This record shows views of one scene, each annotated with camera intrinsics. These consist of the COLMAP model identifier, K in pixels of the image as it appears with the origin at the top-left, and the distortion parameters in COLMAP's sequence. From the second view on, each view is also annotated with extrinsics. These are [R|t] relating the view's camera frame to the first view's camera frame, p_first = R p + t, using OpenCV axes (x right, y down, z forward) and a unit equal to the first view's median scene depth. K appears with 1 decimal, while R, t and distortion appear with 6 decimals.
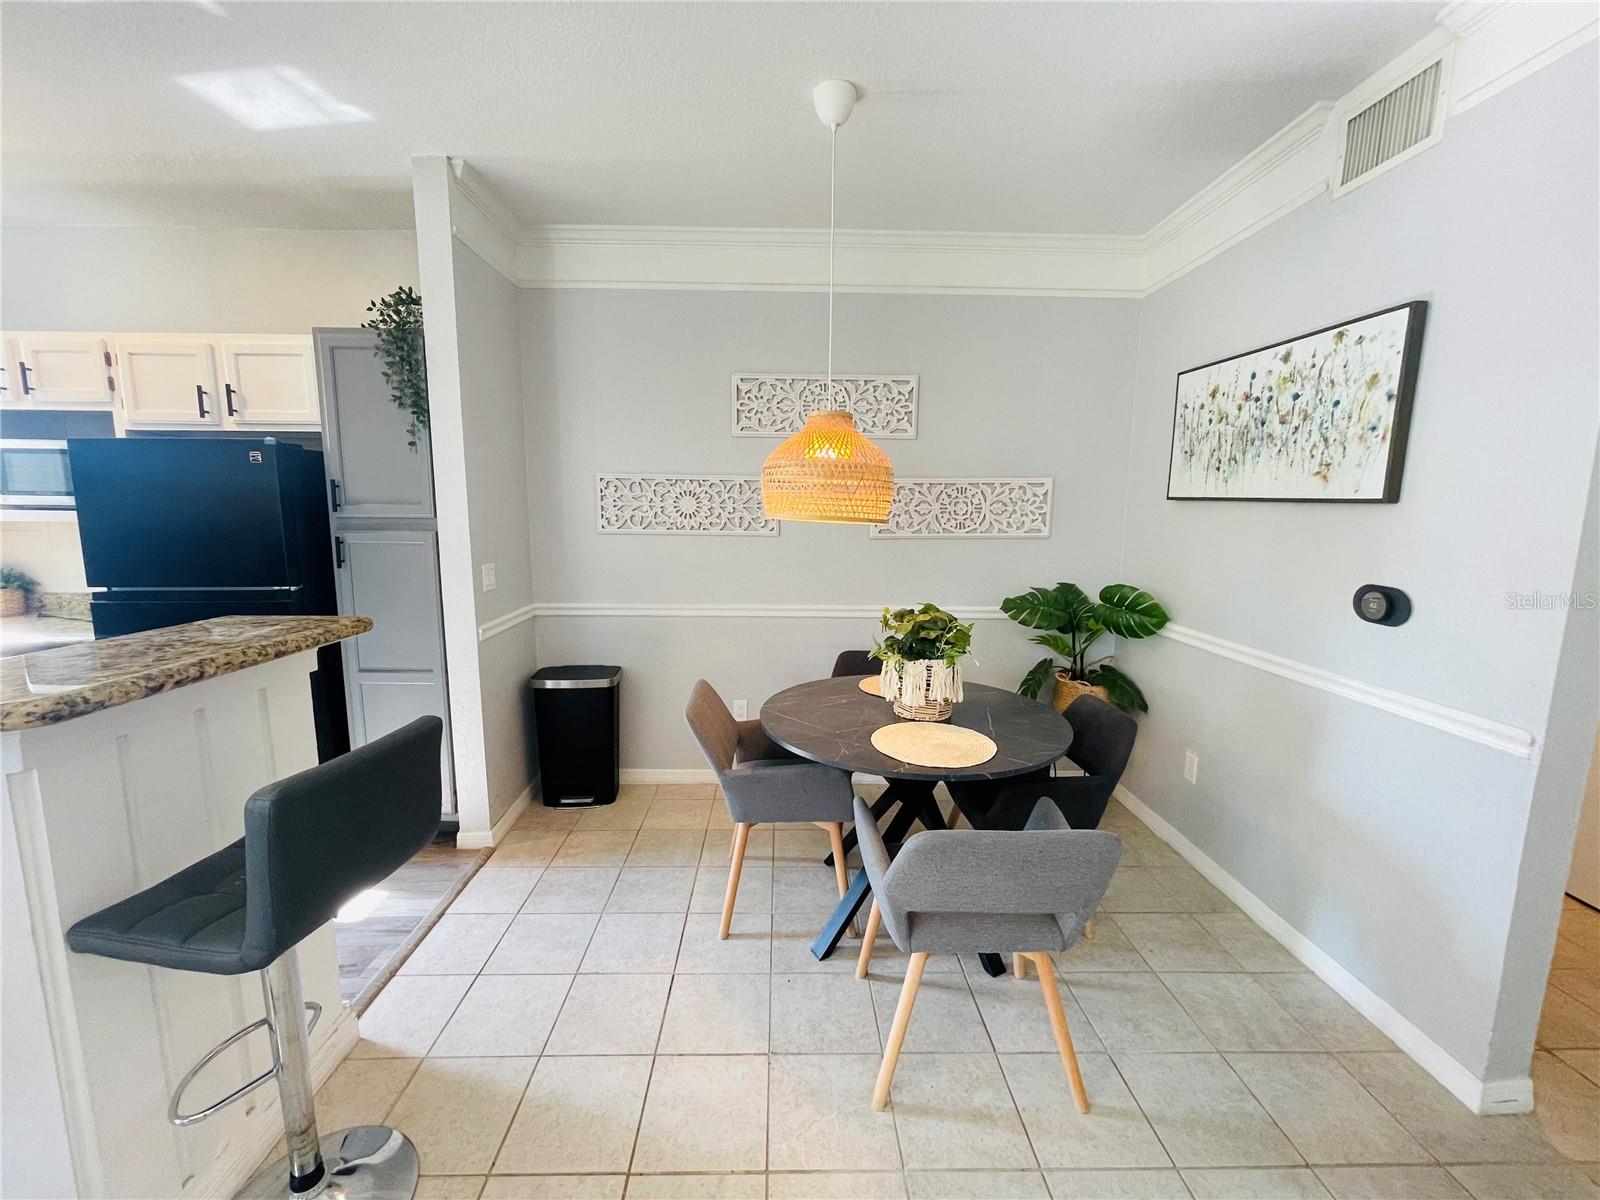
lens RADIAL K [[645.8, 0, 793.2], [0, 645.8, 608.3], [0, 0, 1]] dist [0.000225, -0.002232]
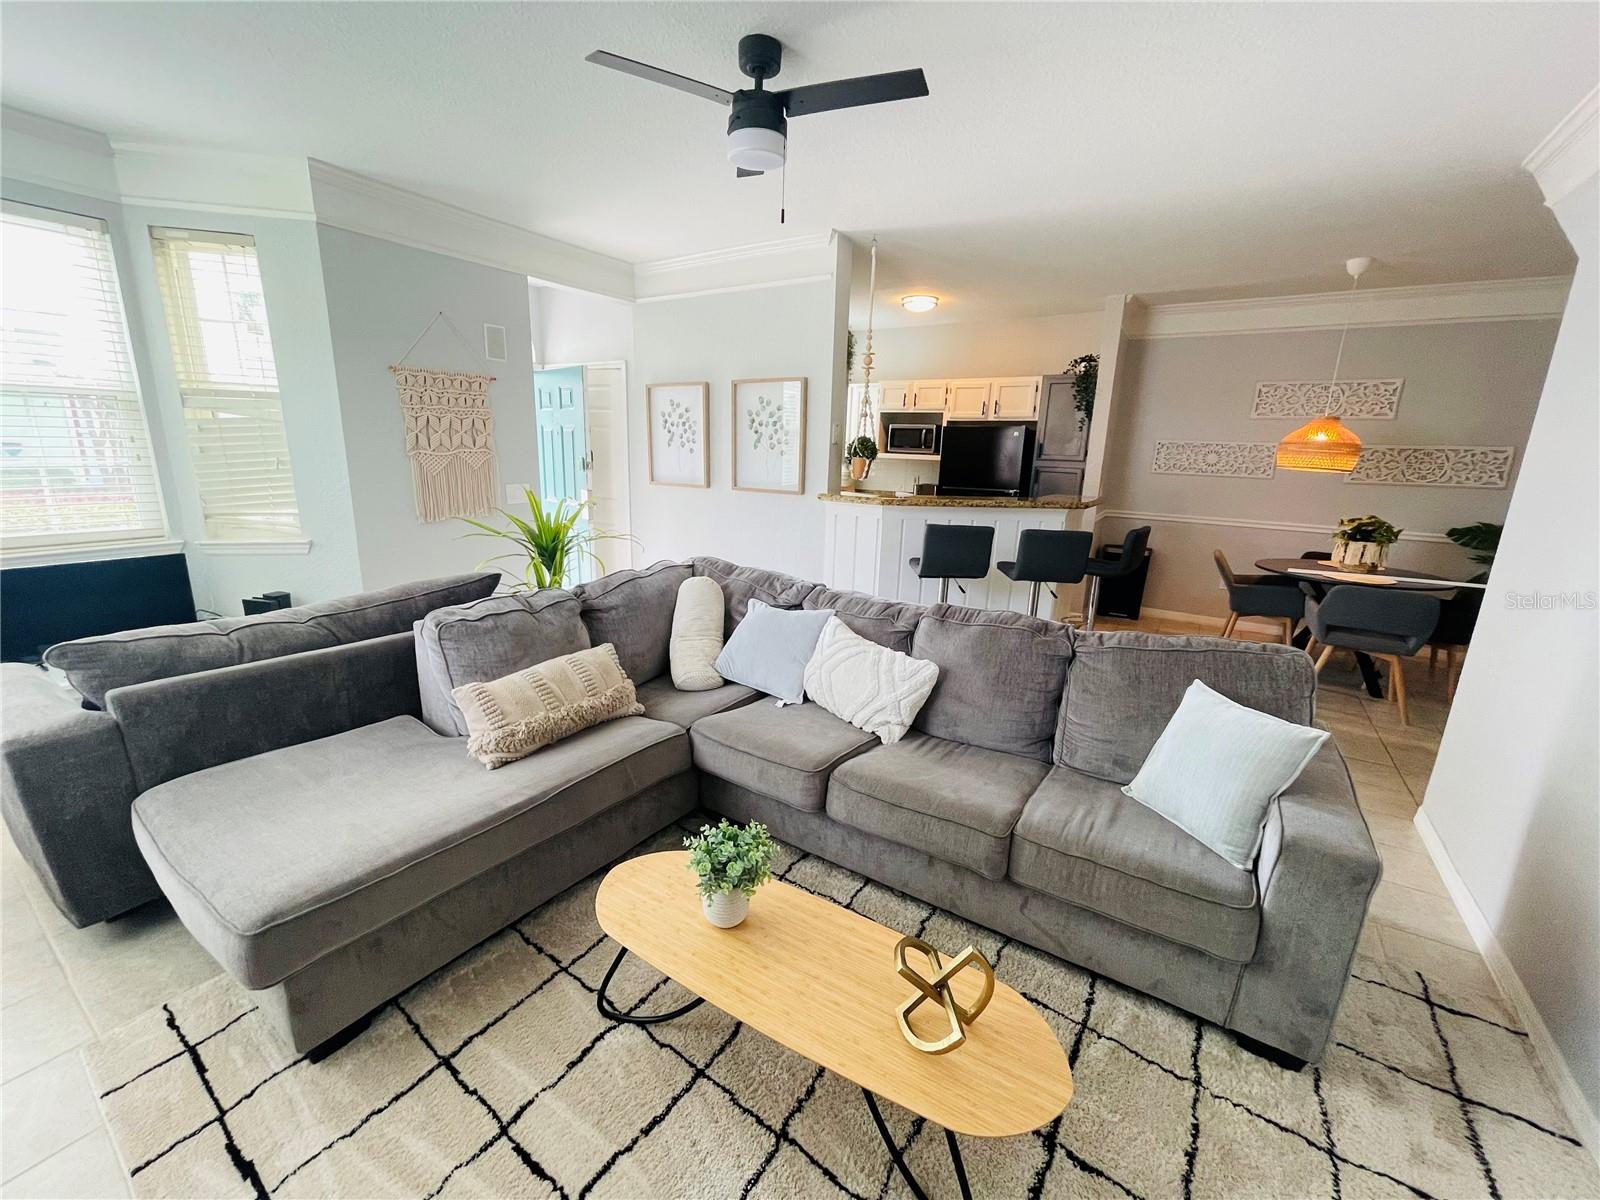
lens RADIAL K [[645.8, 0, 792.7], [0, 645.8, 601.6], [0, 0, 1]] dist [0.000225, -0.002232]
pose [[0.823219, 0.147980, -0.548100, -0.100881], [-0.109837, 0.988705, 0.101968, 0.202457], [0.556998, -0.023740, 0.830174, -1.308932]]
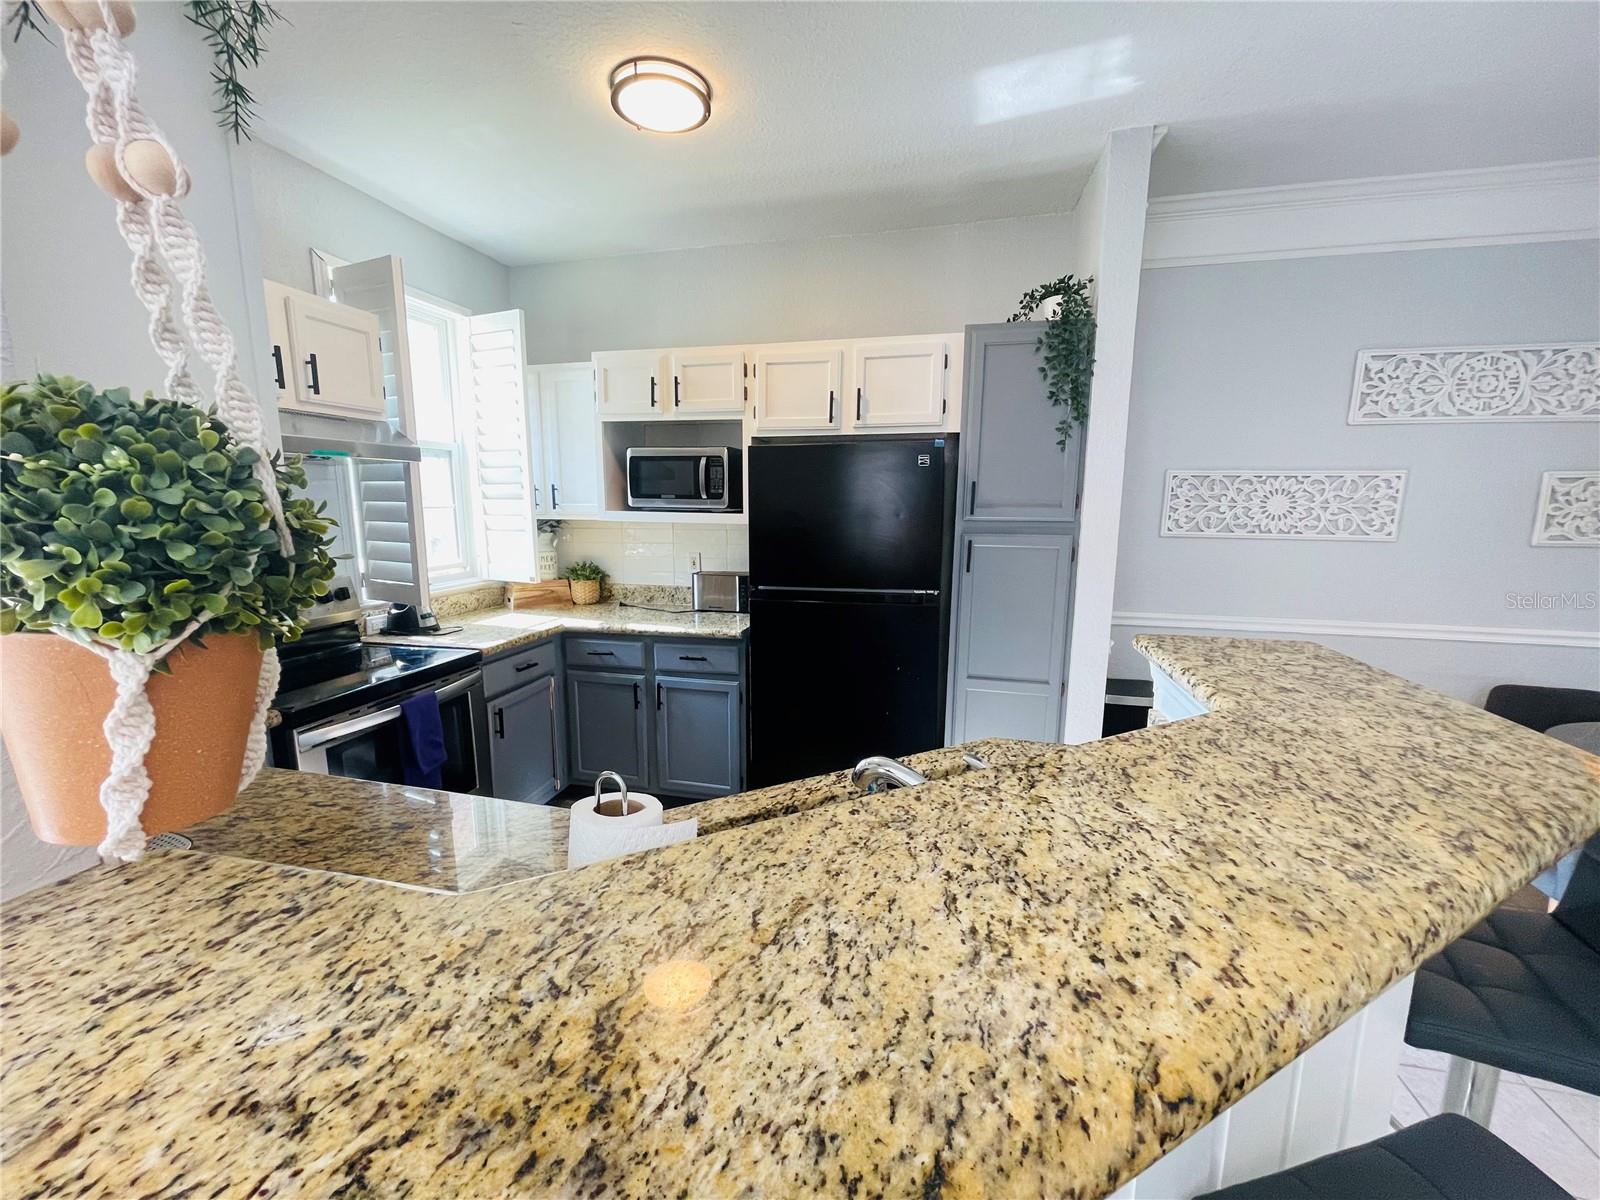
lens RADIAL K [[645.8, 0, 791.4], [0, 645.8, 605.4], [0, 0, 1]] dist [0.000225, -0.002232]
pose [[0.967012, 0.036181, -0.252147, -0.694927], [-0.034916, 0.999345, 0.009491, -0.011852], [0.252325, -0.000374, 0.967642, -0.012478]]
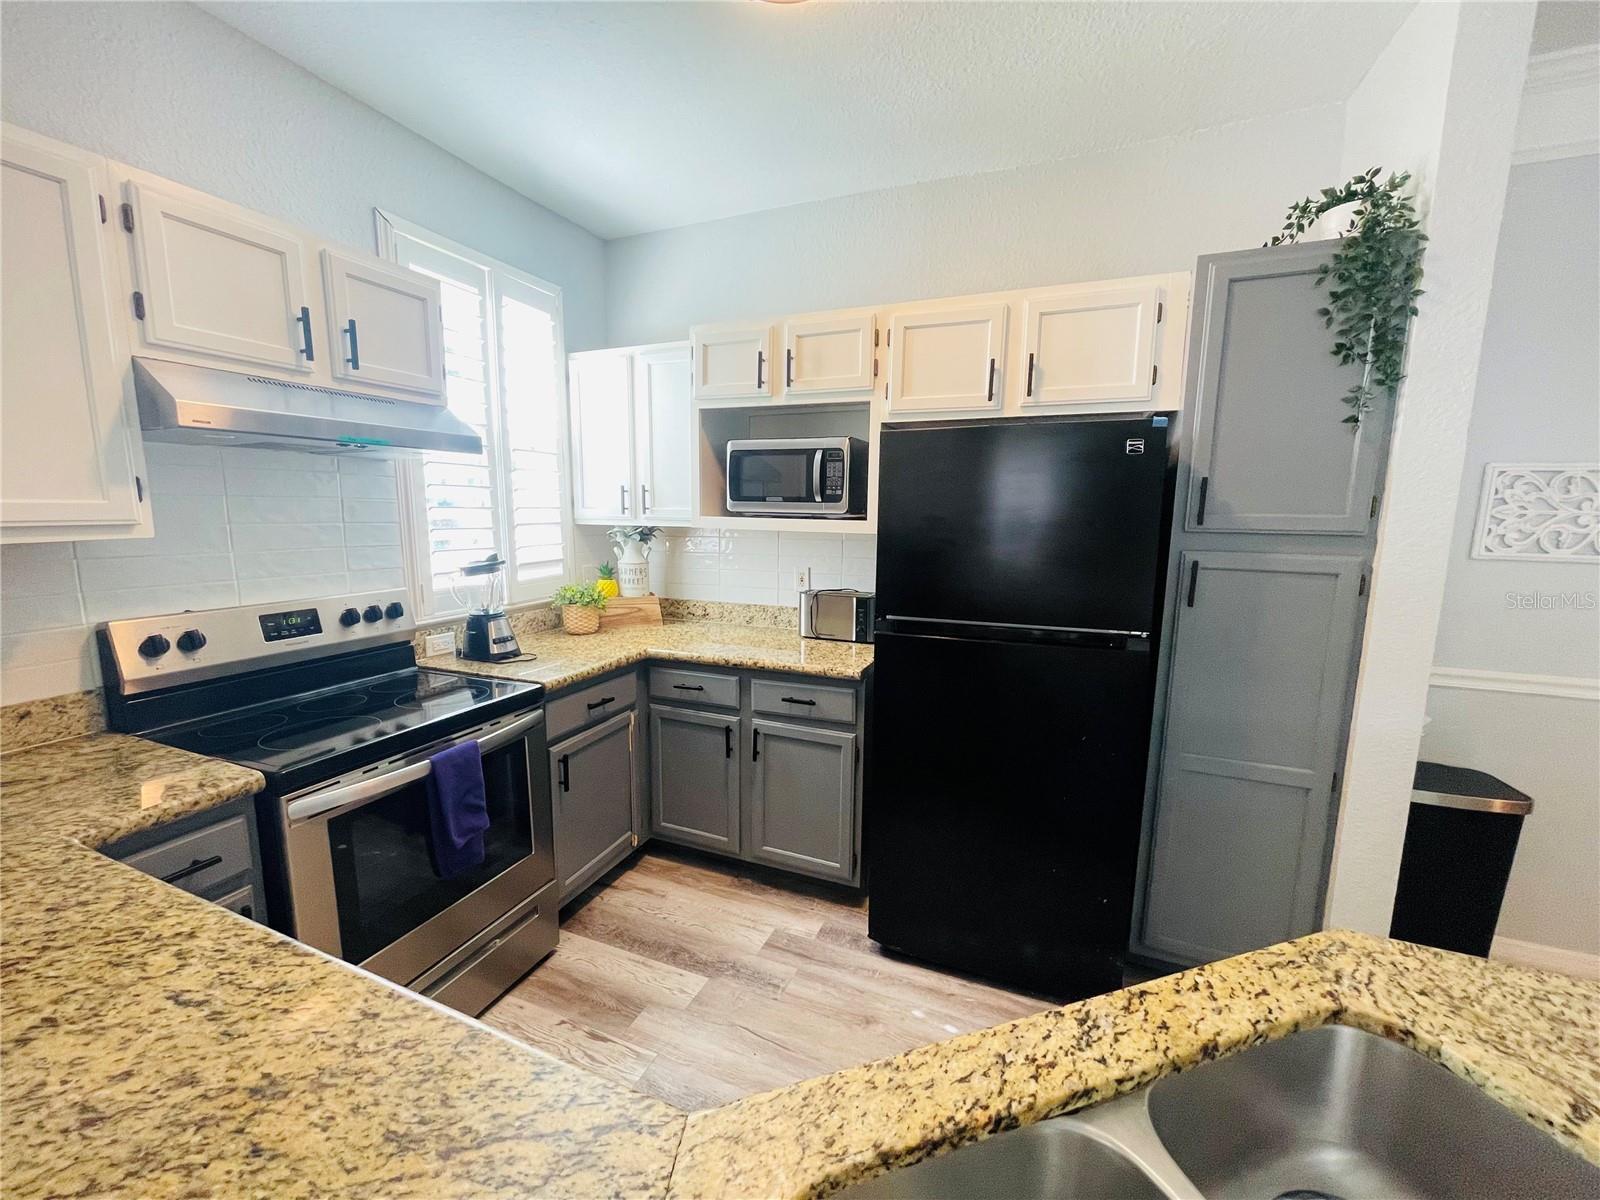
lens RADIAL K [[645.8, 0, 790.6], [0, 645.8, 604.2], [0, 0, 1]] dist [0.000225, -0.002232]
pose [[0.914117, 0.059690, -0.401033, -0.795548], [-0.064197, 0.997935, 0.002203, -0.037698], [0.400336, 0.023732, 0.916061, 0.194855]]
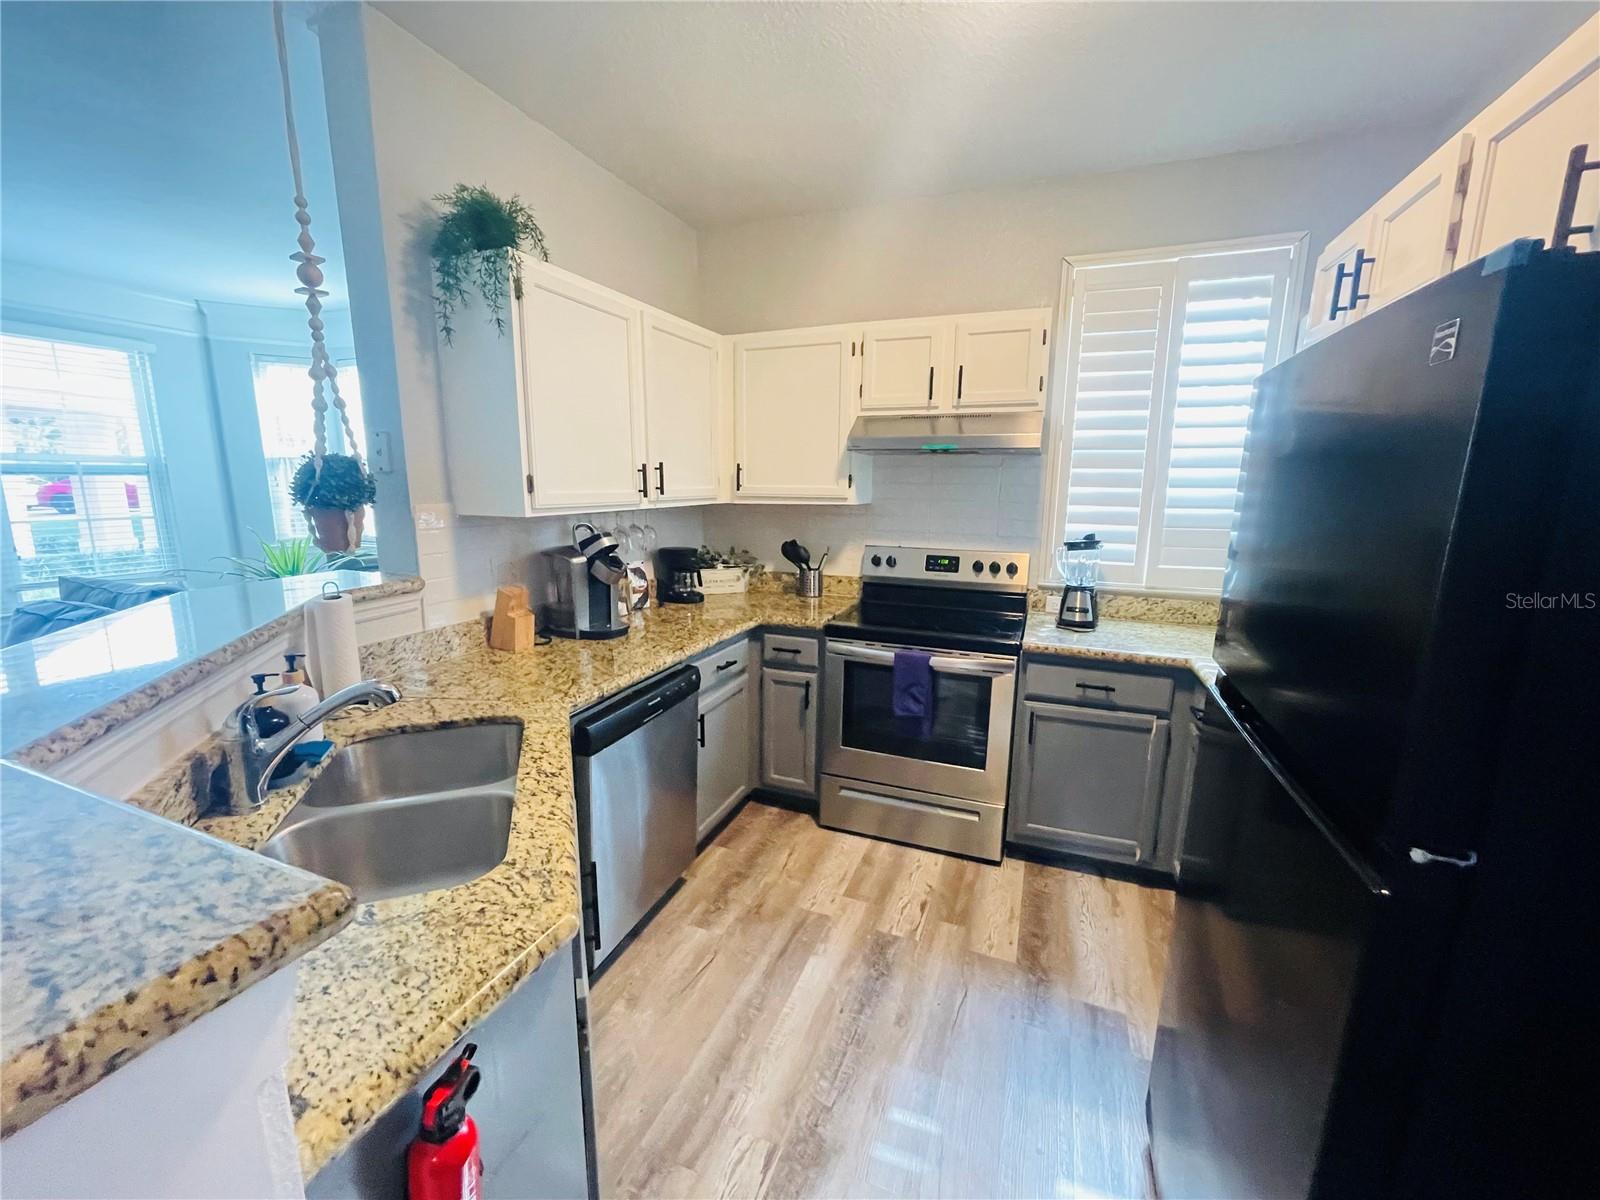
lens RADIAL K [[645.8, 0, 792.0], [0, 645.8, 605.2], [0, 0, 1]] dist [0.000225, -0.002232]
pose [[-0.386707, 0.163728, -0.907552, -0.432446], [-0.156129, 0.958284, 0.239407, -0.139160], [0.908890, 0.234276, -0.345012, 0.789104]]
